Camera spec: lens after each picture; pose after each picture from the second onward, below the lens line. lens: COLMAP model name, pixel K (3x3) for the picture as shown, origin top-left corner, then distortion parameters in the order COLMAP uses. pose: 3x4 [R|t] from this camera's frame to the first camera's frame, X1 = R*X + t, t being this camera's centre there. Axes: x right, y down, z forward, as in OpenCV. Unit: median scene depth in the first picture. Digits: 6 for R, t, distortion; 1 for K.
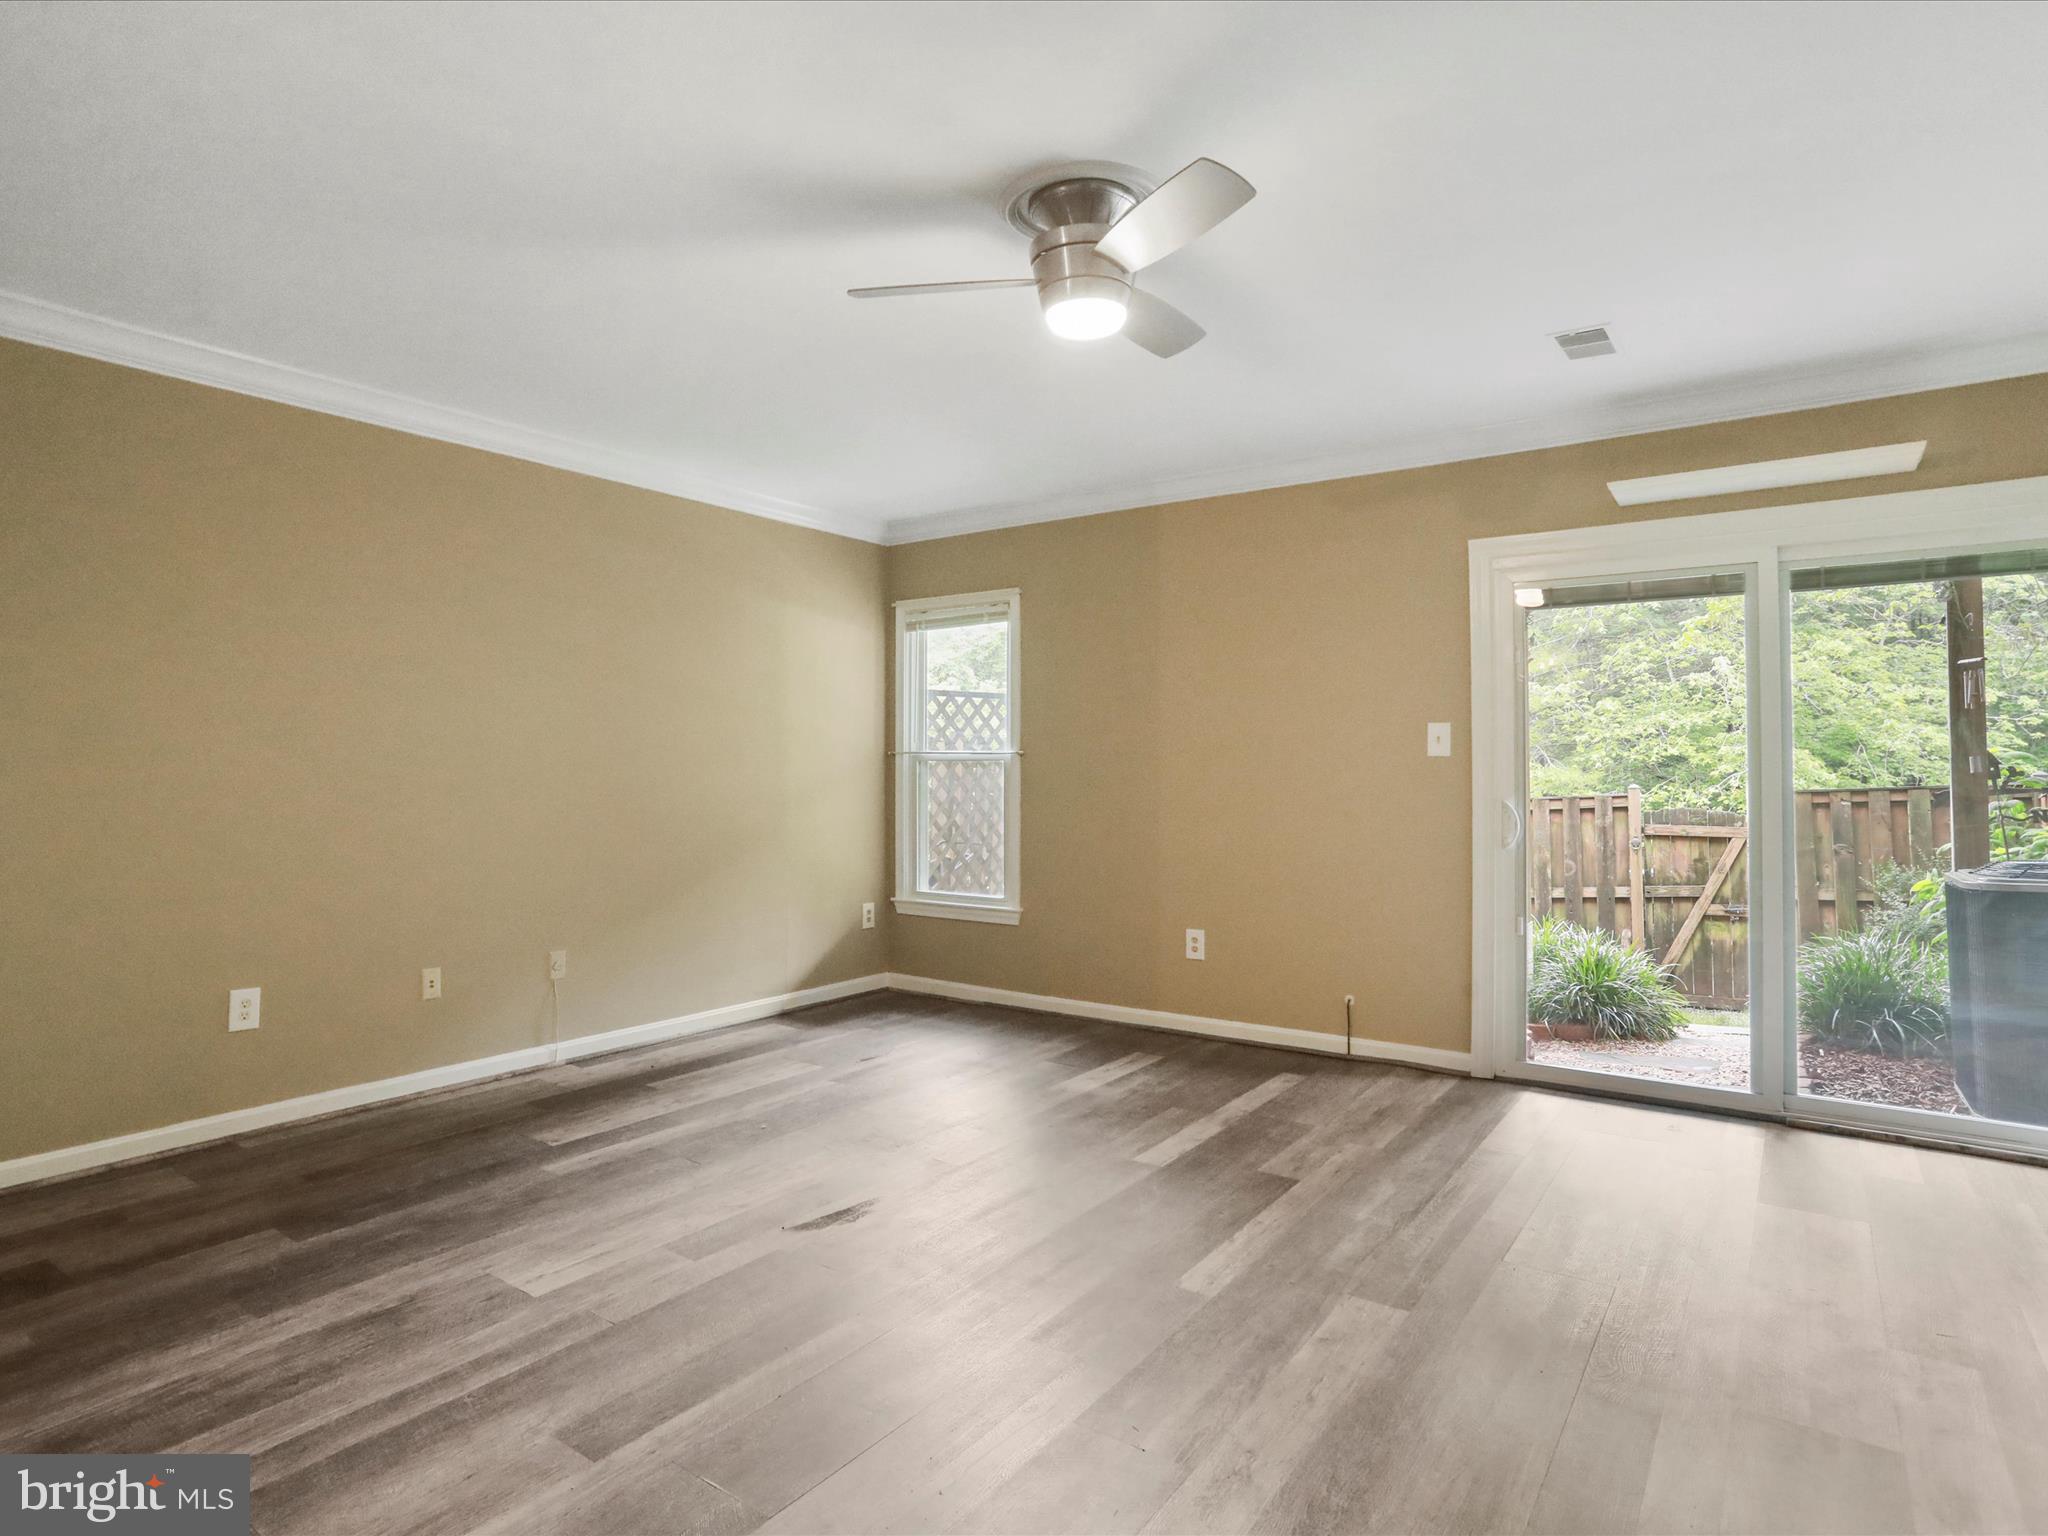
lens RADIAL K [[1119.7, 0, 1026.0], [0, 1119.7, 744.2], [0, 0, 1]] dist [-0.056662, 0.034106]
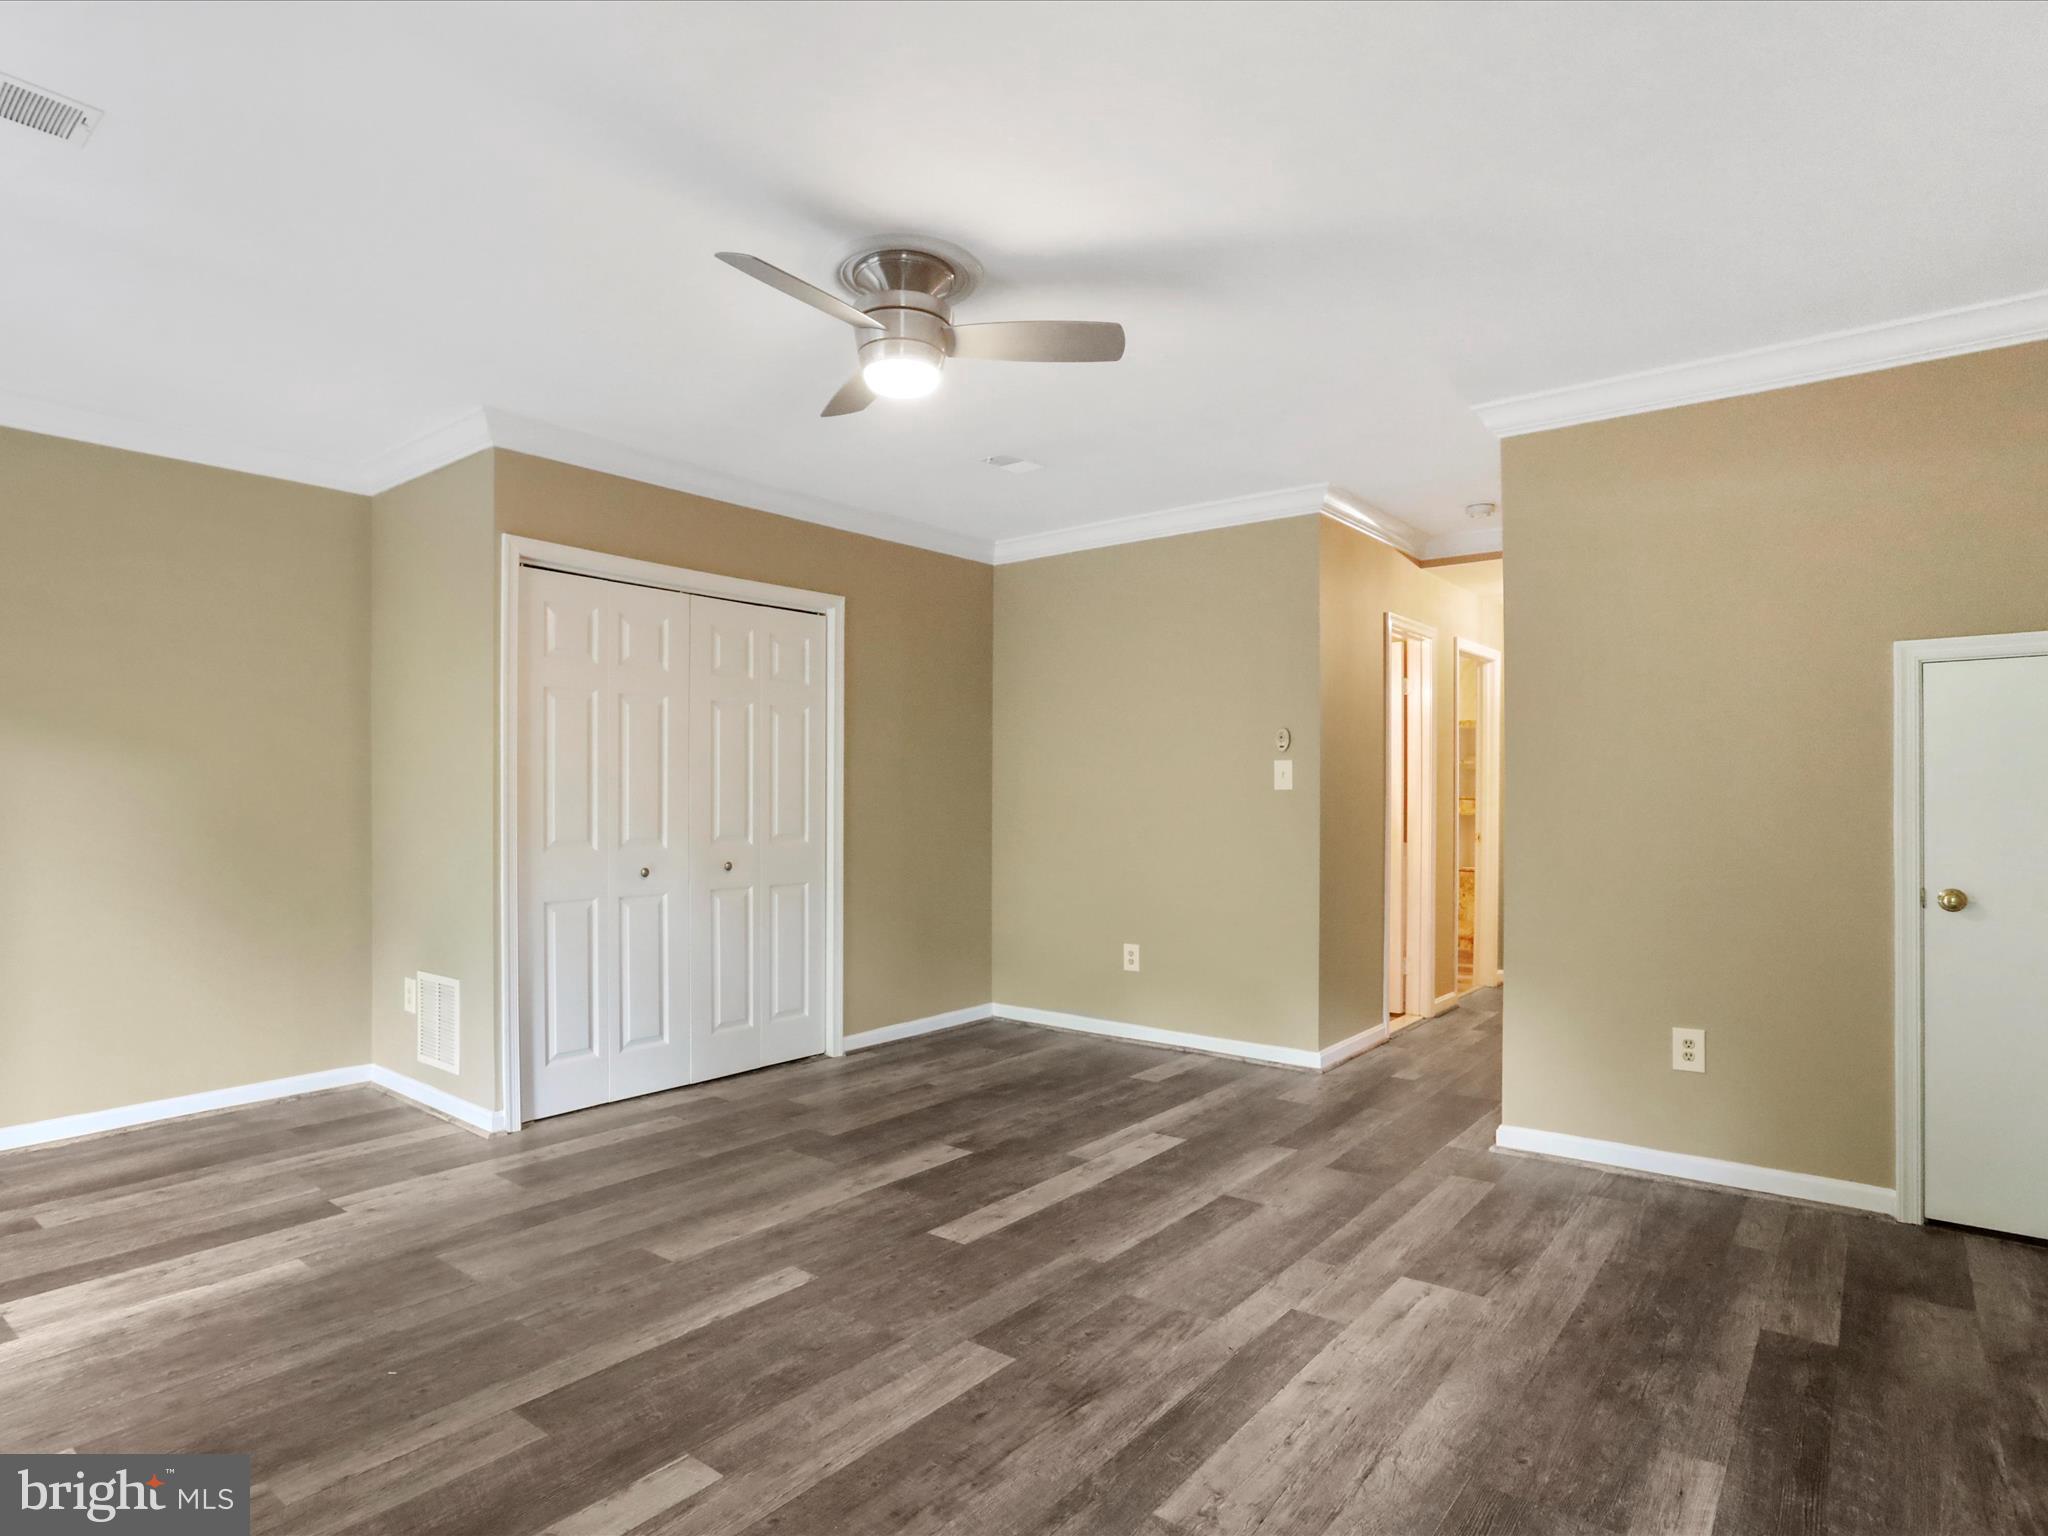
lens RADIAL K [[1114.7, 0, 1004.2], [0, 1114.7, 761.9], [0, 0, 1]] dist [-0.072586, 0.033412]
pose [[-0.998172, 0.000409, 0.060430, -0.111332], [-0.002814, 0.998578, -0.053243, 0.045455], [-0.060366, -0.053316, -0.996751, 2.069291]]
